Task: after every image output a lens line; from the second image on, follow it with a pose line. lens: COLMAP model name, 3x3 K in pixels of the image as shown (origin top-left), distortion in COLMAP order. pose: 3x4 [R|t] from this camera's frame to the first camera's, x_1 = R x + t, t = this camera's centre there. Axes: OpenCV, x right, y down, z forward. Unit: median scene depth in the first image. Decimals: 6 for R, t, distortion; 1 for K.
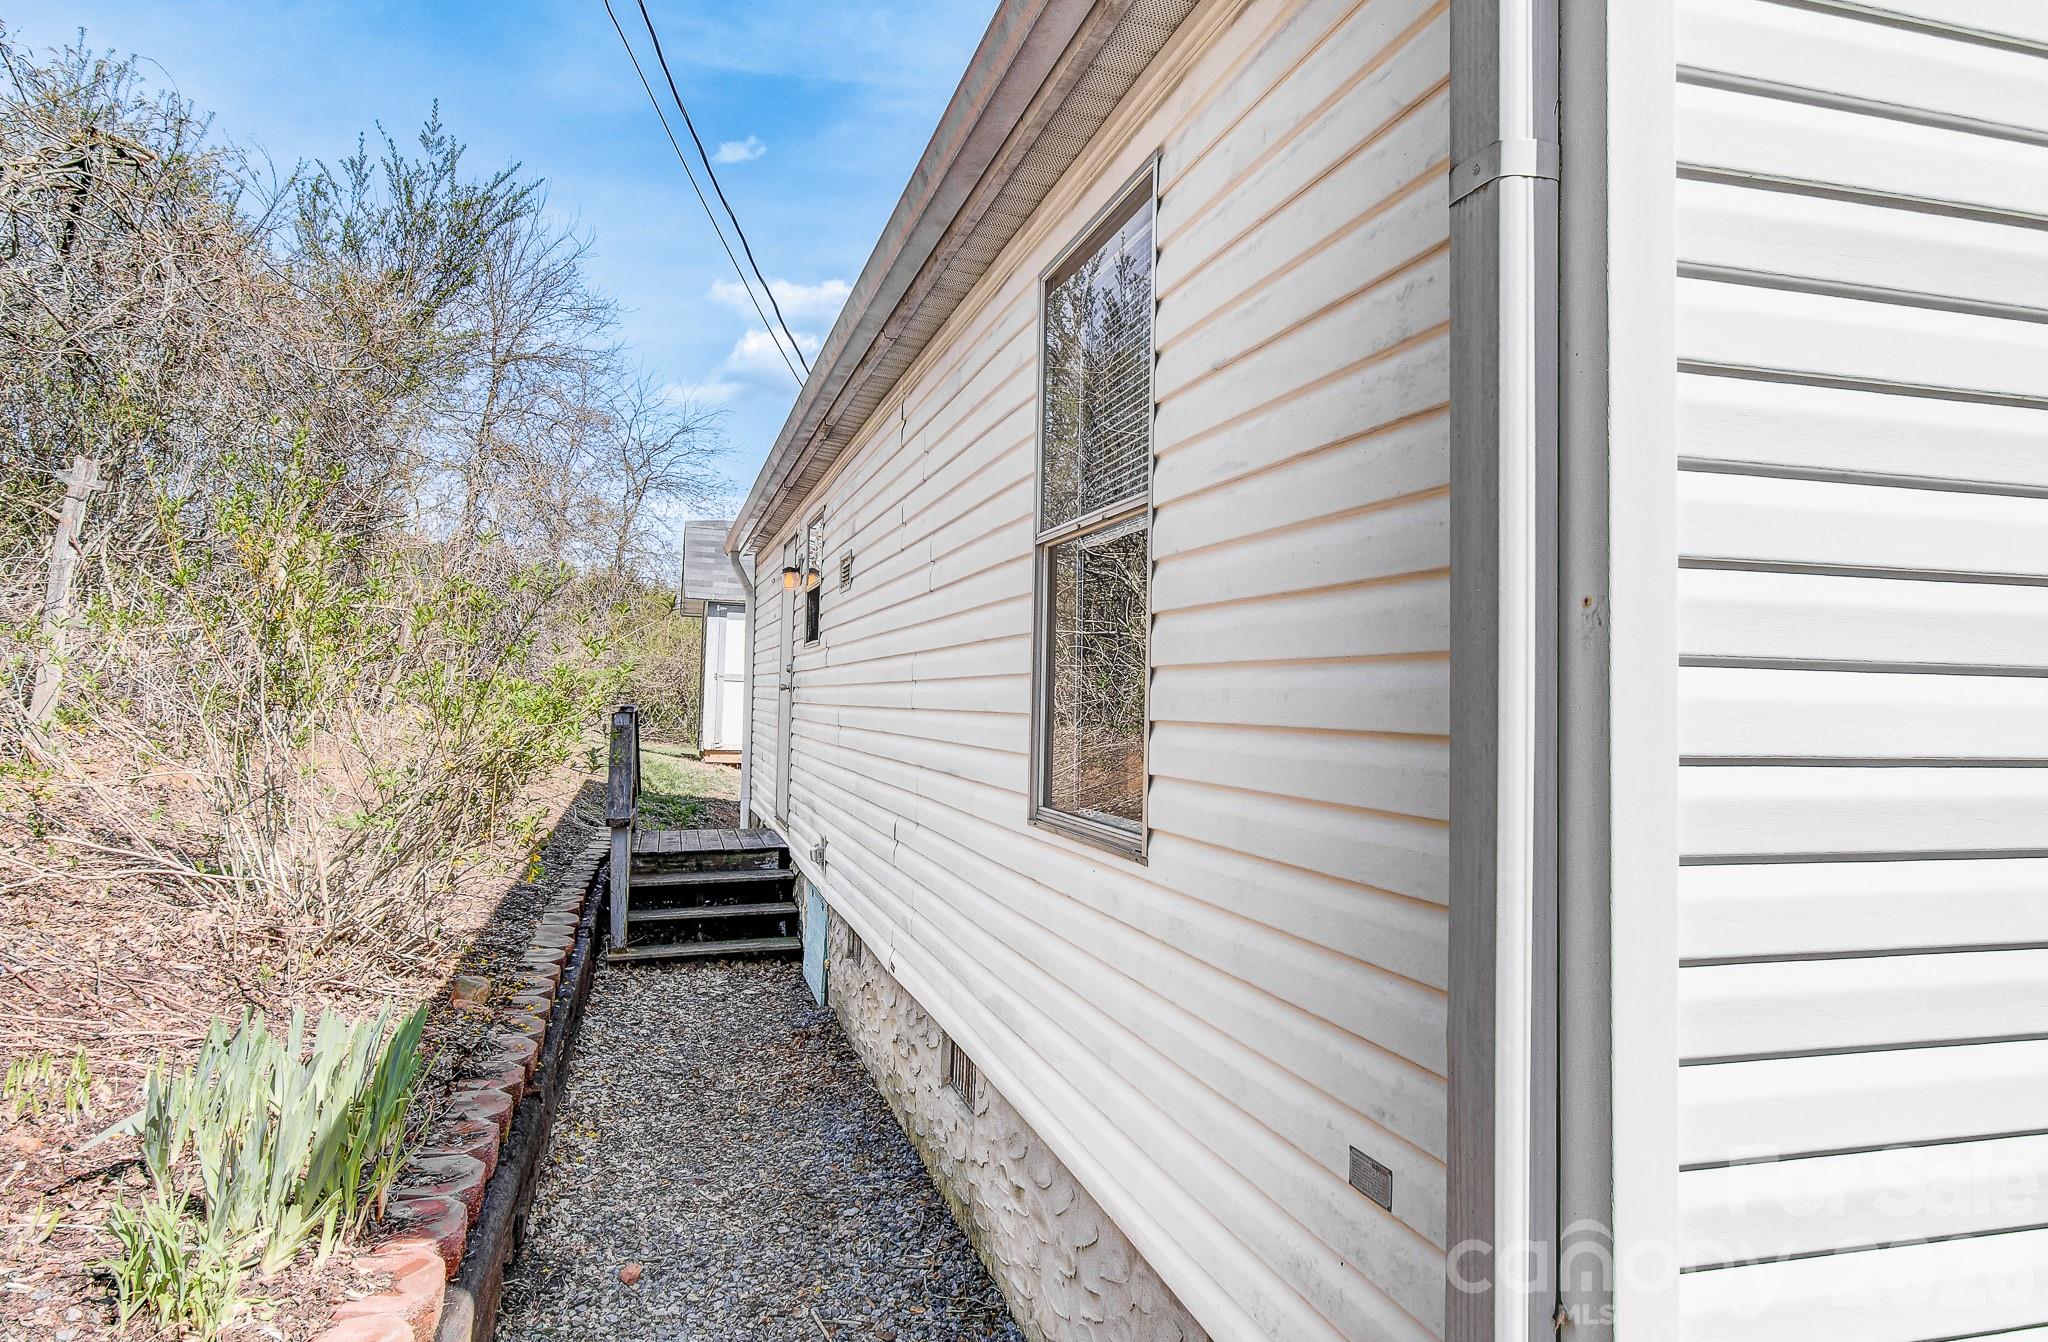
lens RADIAL K [[1323.7, 0, 1029.0], [0, 1323.7, 664.8], [0, 0, 1]] dist [-0.003996, 0.000301]
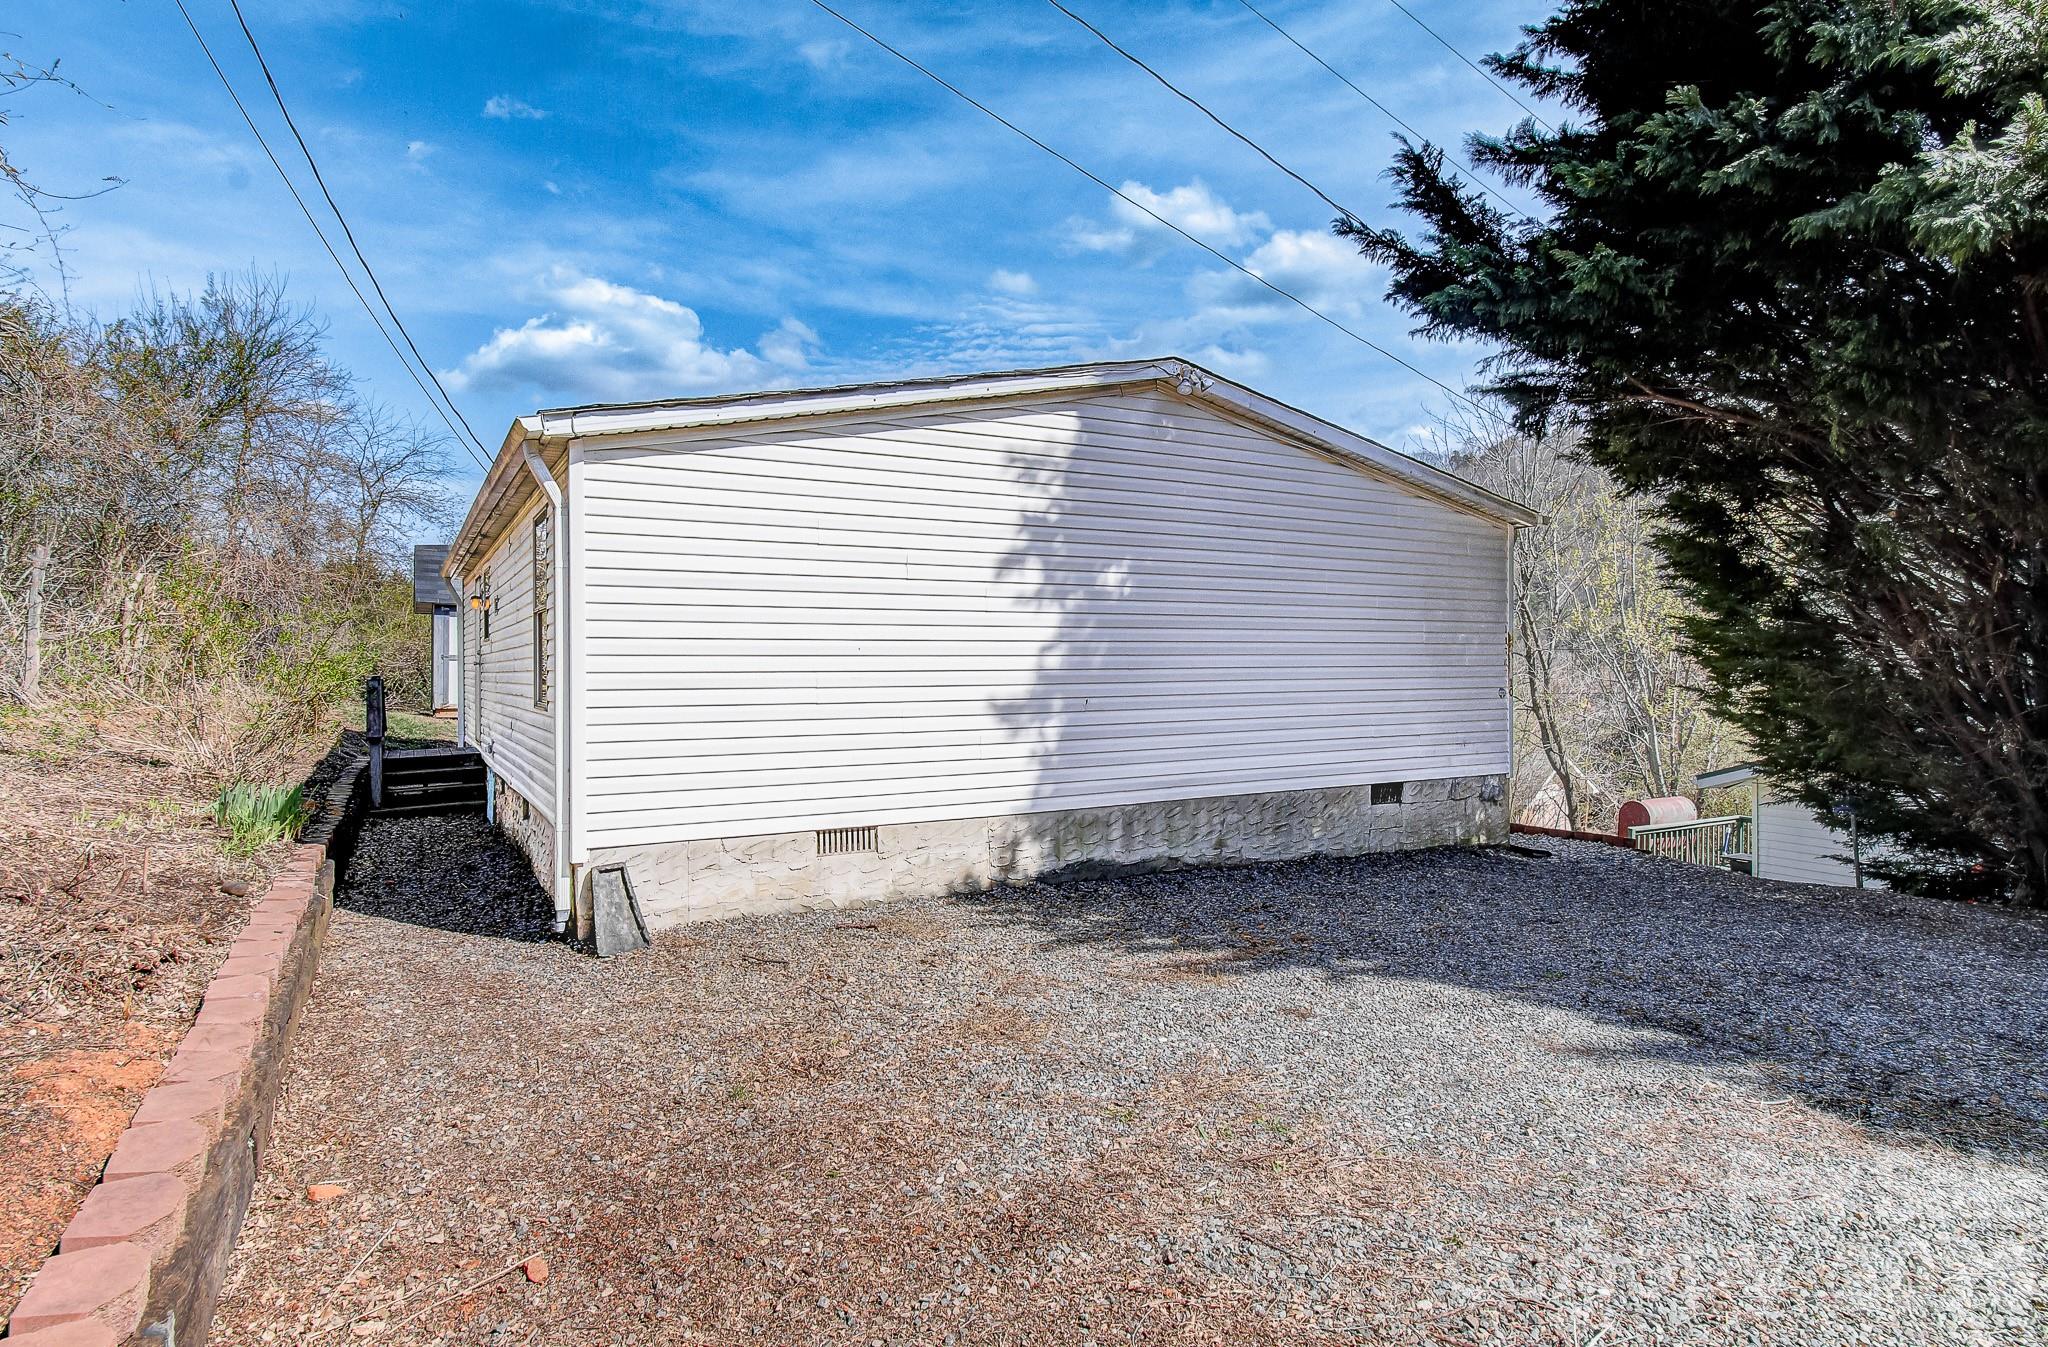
lens RADIAL K [[1085.4, 0, 1022.7], [0, 1085.4, 690.8], [0, 0, 1]] dist [0.001160, 0.000269]
pose [[0.969521, -0.026273, 0.243596, 0.119498], [0.014639, 0.998669, 0.049448, -0.005480], [-0.244571, -0.044375, 0.968615, -0.410587]]
